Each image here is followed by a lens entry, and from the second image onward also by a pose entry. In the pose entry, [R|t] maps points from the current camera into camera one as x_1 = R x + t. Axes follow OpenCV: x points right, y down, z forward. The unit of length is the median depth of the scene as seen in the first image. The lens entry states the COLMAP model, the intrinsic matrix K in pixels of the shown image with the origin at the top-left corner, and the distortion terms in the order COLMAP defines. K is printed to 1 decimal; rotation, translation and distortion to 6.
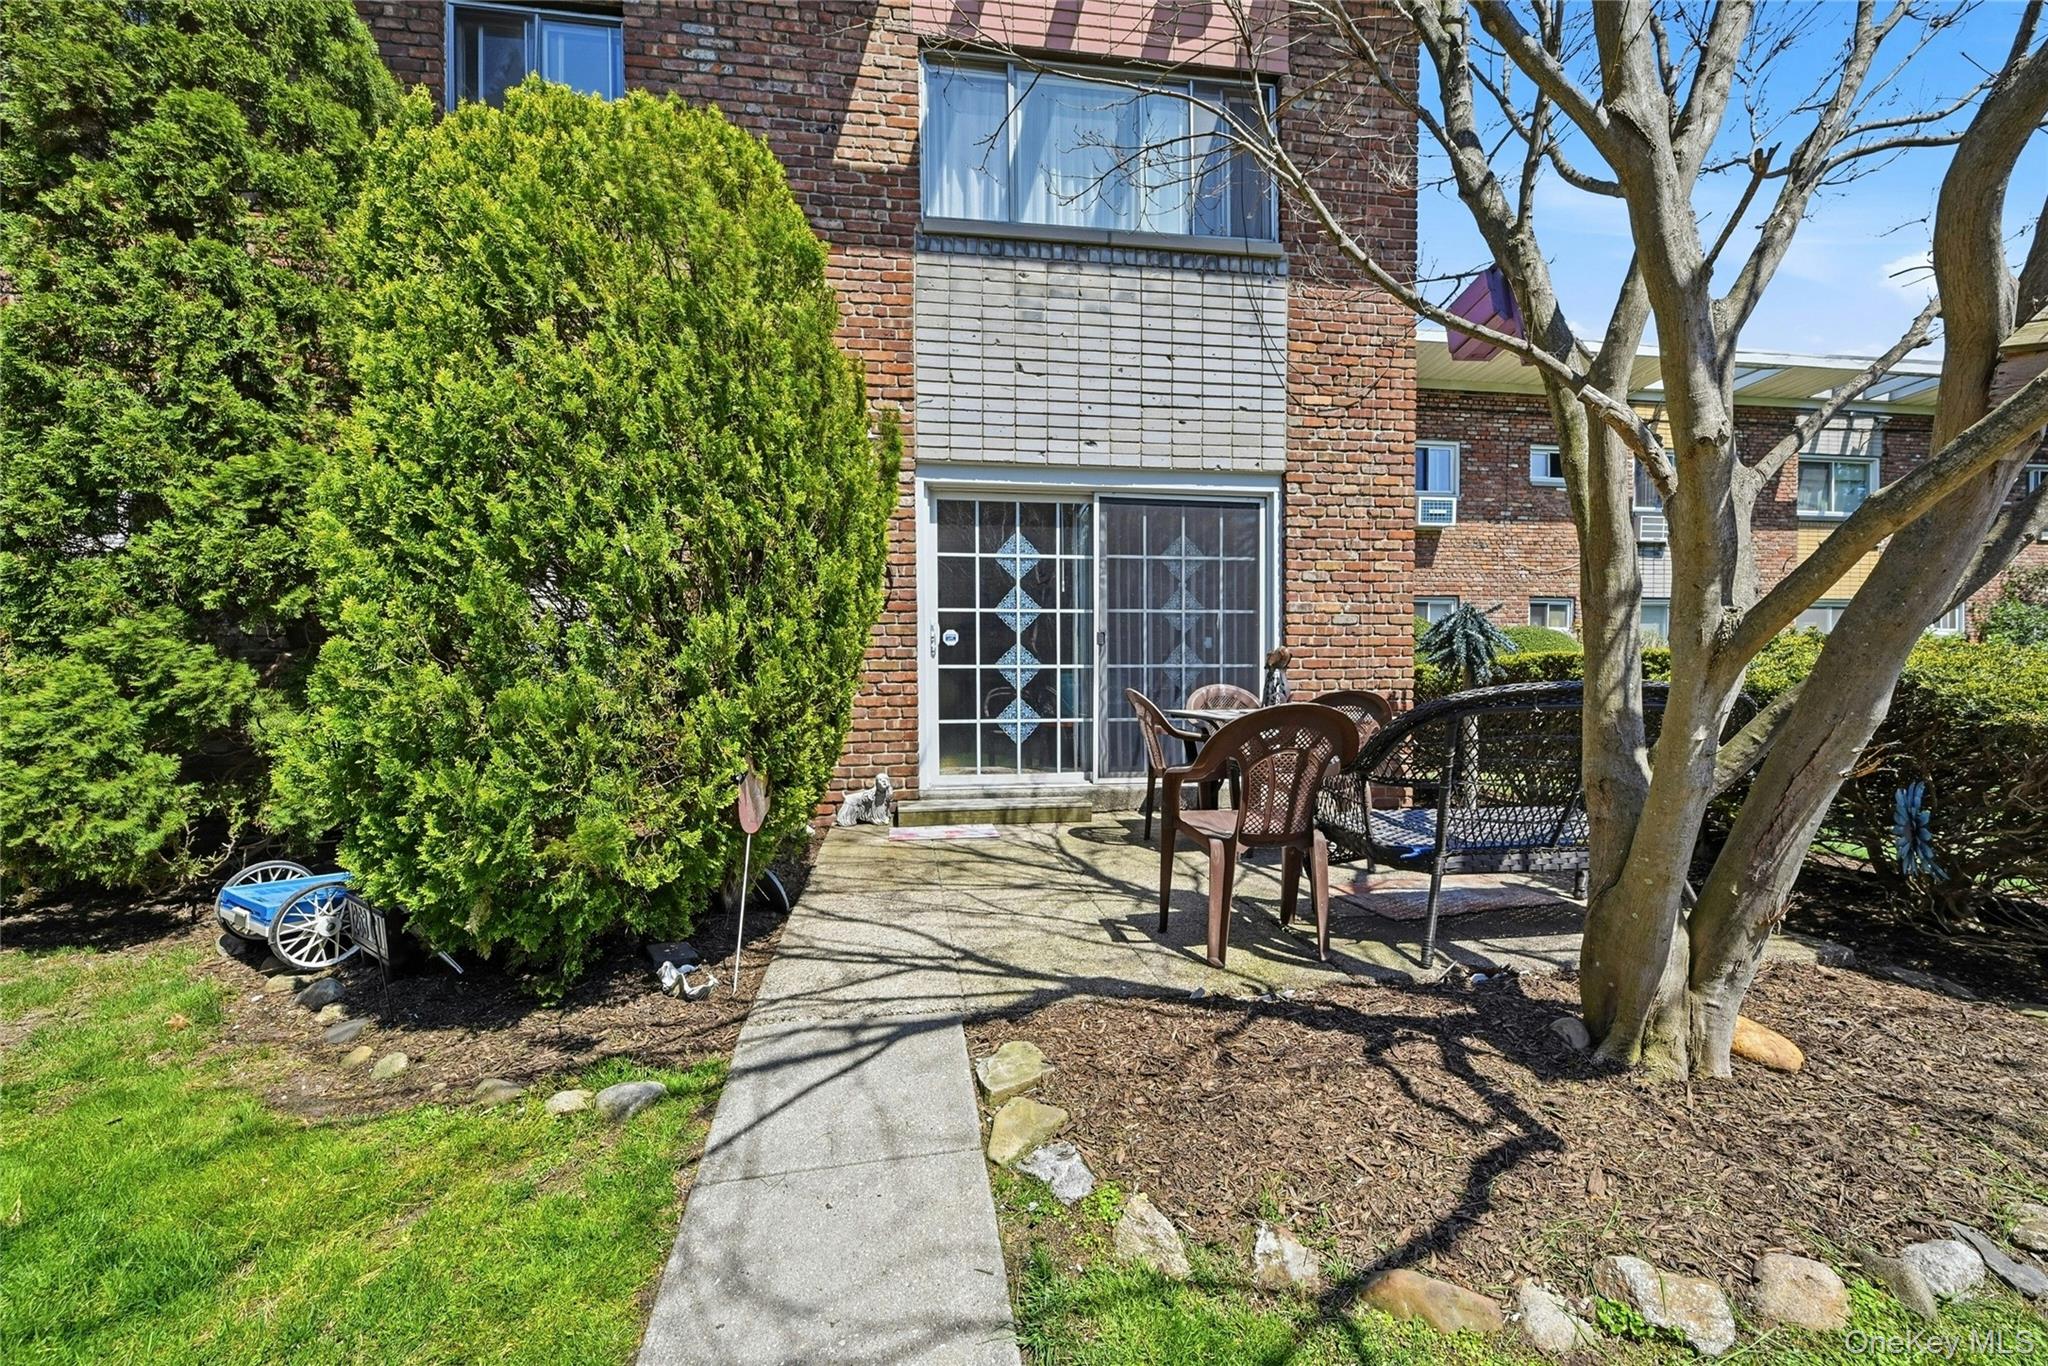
lens RADIAL K [[809.8, 0, 1022.1], [0, 809.8, 682.7], [0, 0, 1]] dist [-0.000085, 0.000462]
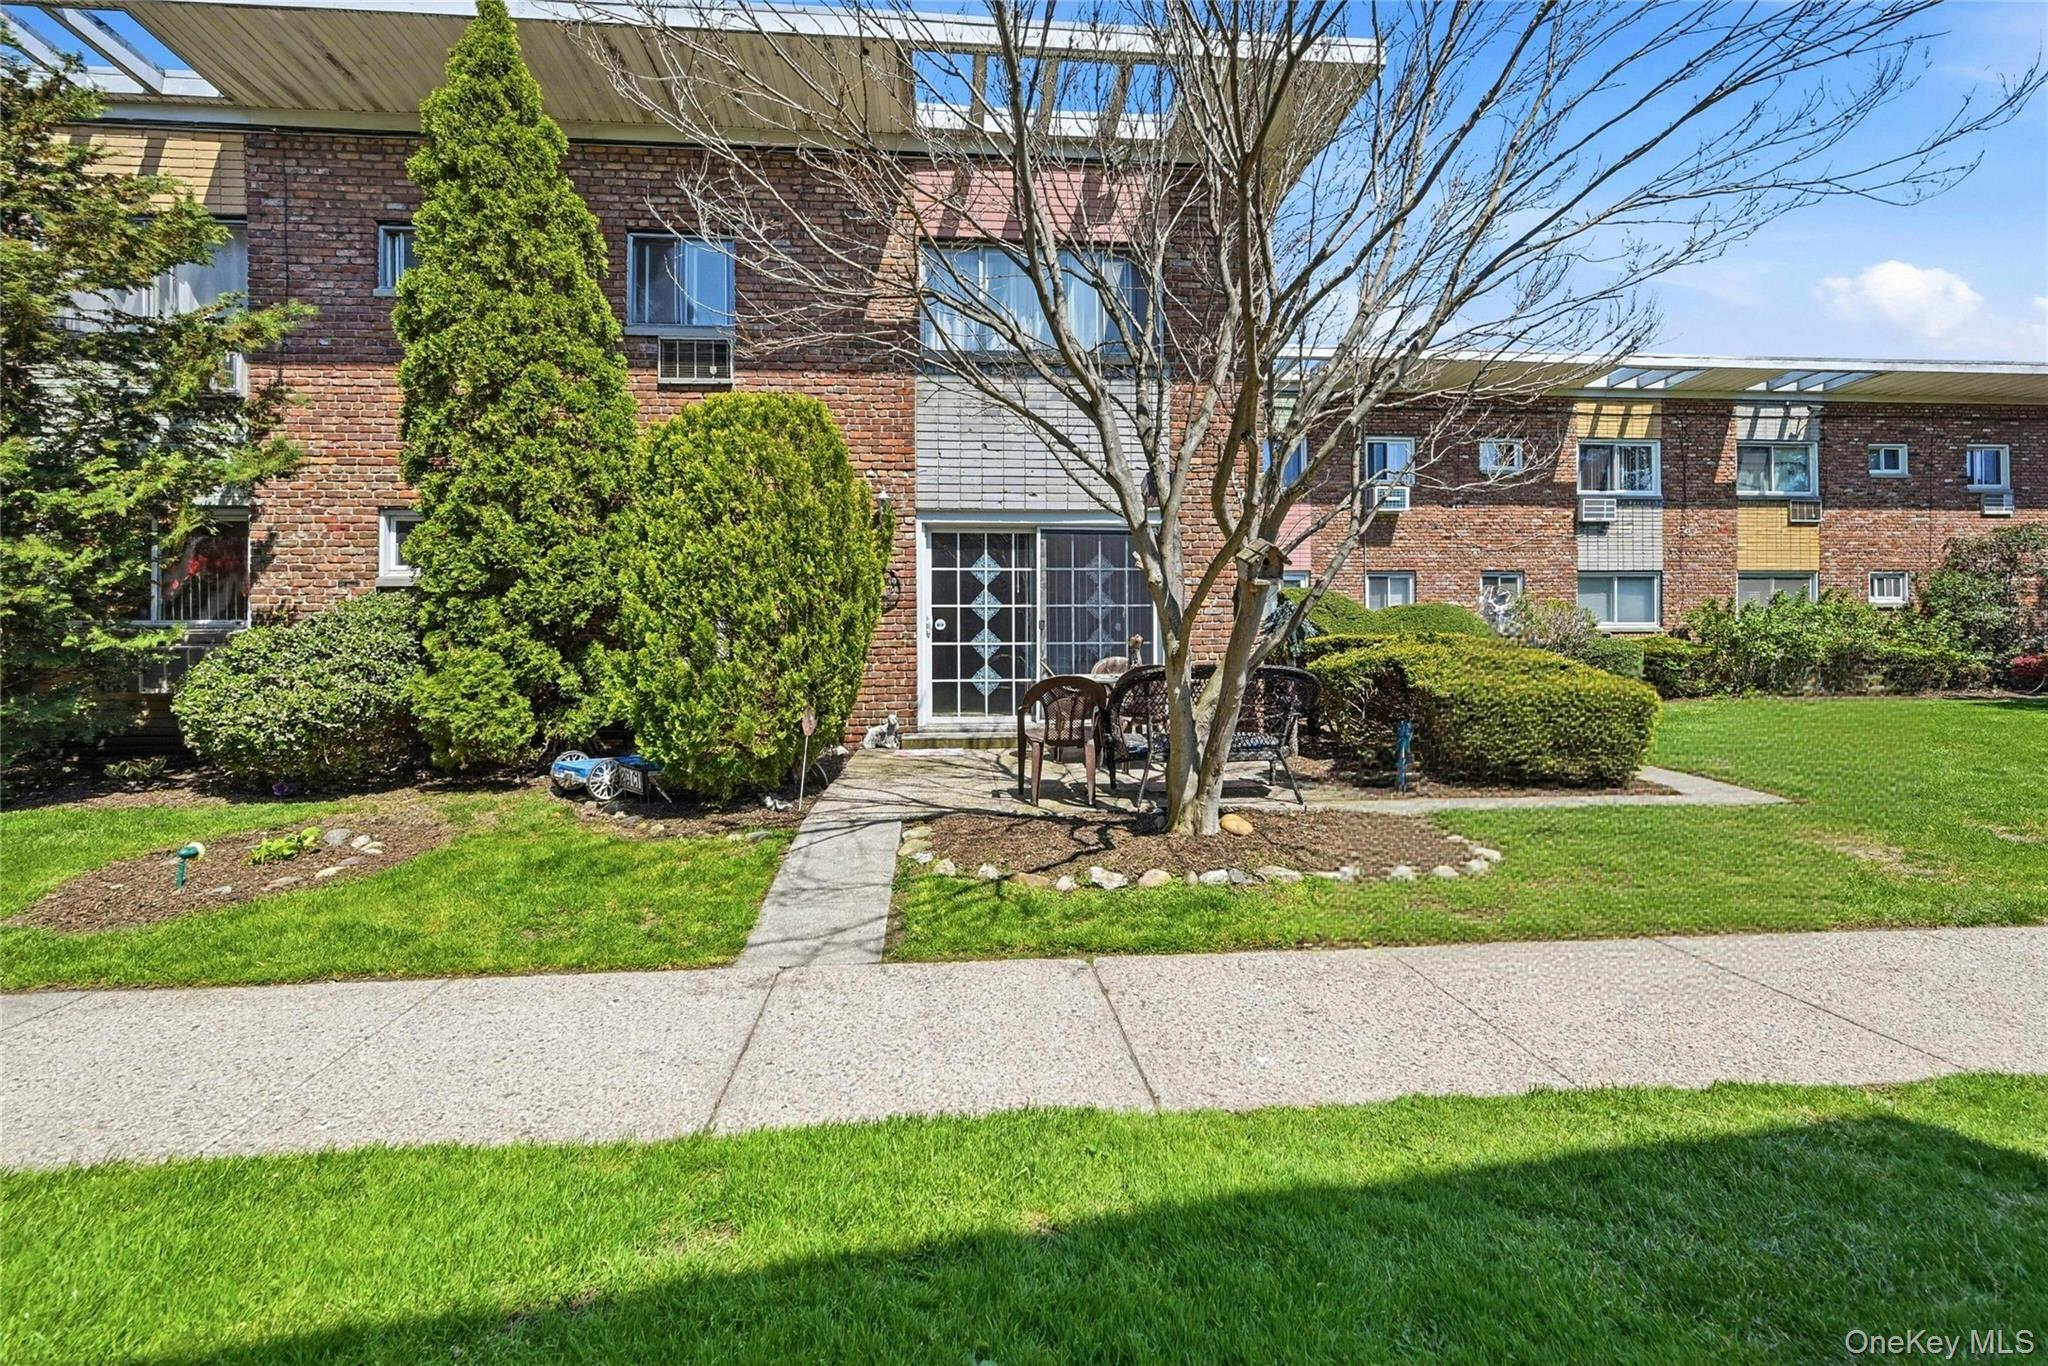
lens RADIAL K [[835.5, 0, 1032.9], [0, 835.5, 613.3], [0, 0, 1]] dist [-0.014373, 0.000141]
pose [[0.998022, -0.000723, -0.062864, 0.332900], [-0.001014, 0.999619, -0.027588, -0.063026], [0.062860, 0.027597, 0.997641, -0.979018]]
